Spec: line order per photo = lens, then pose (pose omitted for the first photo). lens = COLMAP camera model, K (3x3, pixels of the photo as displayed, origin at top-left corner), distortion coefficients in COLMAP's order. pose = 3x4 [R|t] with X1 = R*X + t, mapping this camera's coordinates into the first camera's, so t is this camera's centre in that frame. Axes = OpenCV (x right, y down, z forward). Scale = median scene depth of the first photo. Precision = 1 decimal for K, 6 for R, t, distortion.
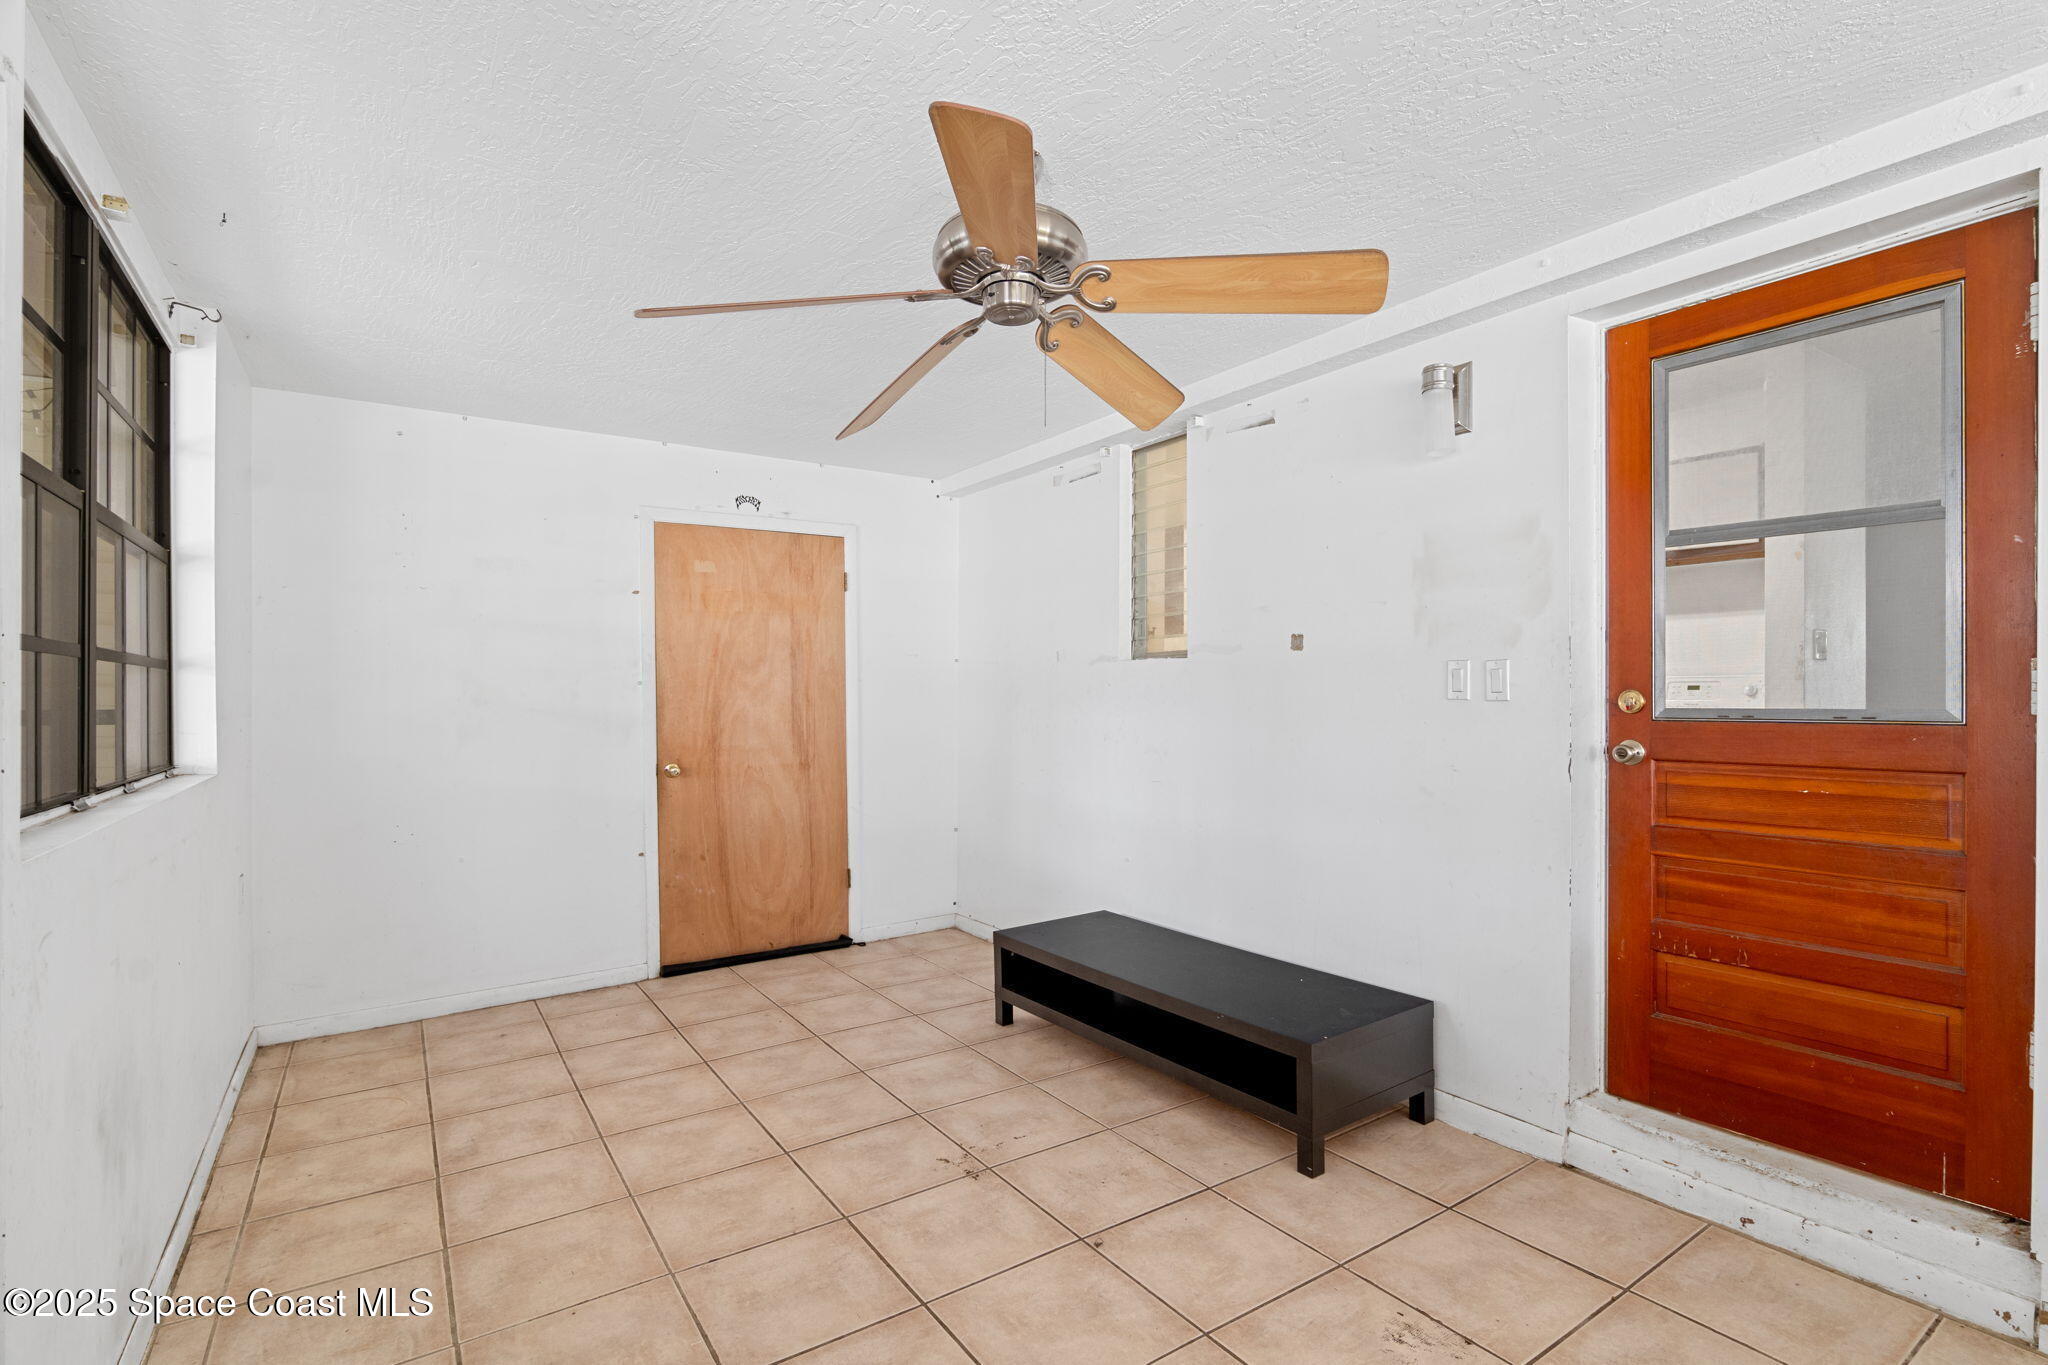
lens RADIAL K [[971.5, 0, 1027.4], [0, 971.5, 720.6], [0, 0, 1]] dist [-0.018352, 0.001183]
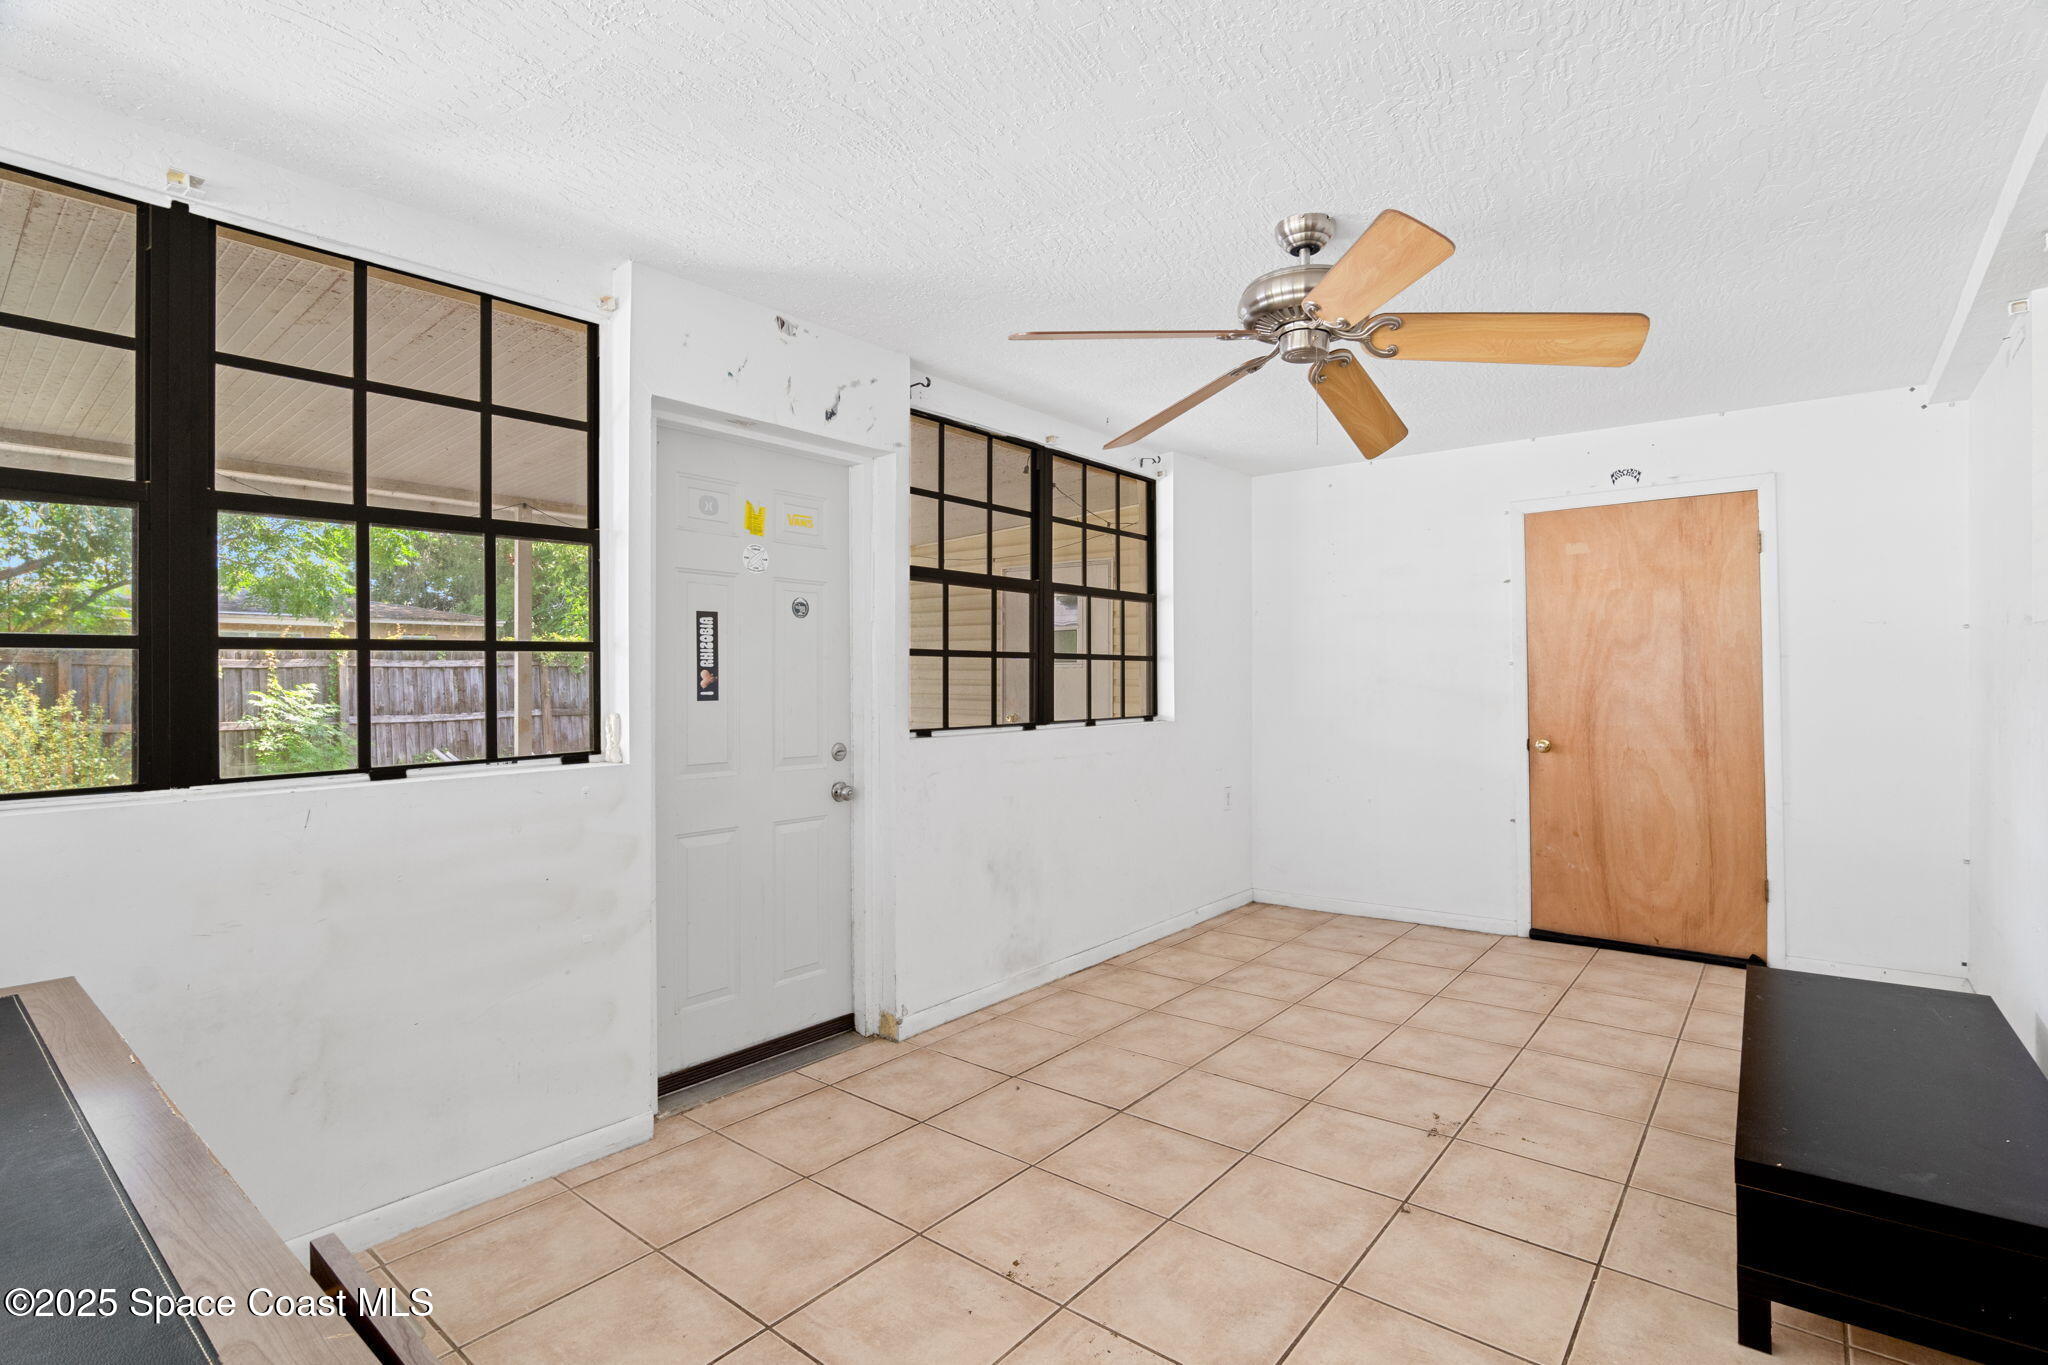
lens RADIAL K [[962.3, 0, 1031.2], [0, 962.3, 699.2], [0, 0, 1]] dist [-0.023616, 0.008150]
pose [[0.293115, 0.024526, -0.955762, 0.507373], [-0.022136, 0.999577, 0.018862, -0.007433], [0.955821, 0.015628, 0.293534, 0.172863]]
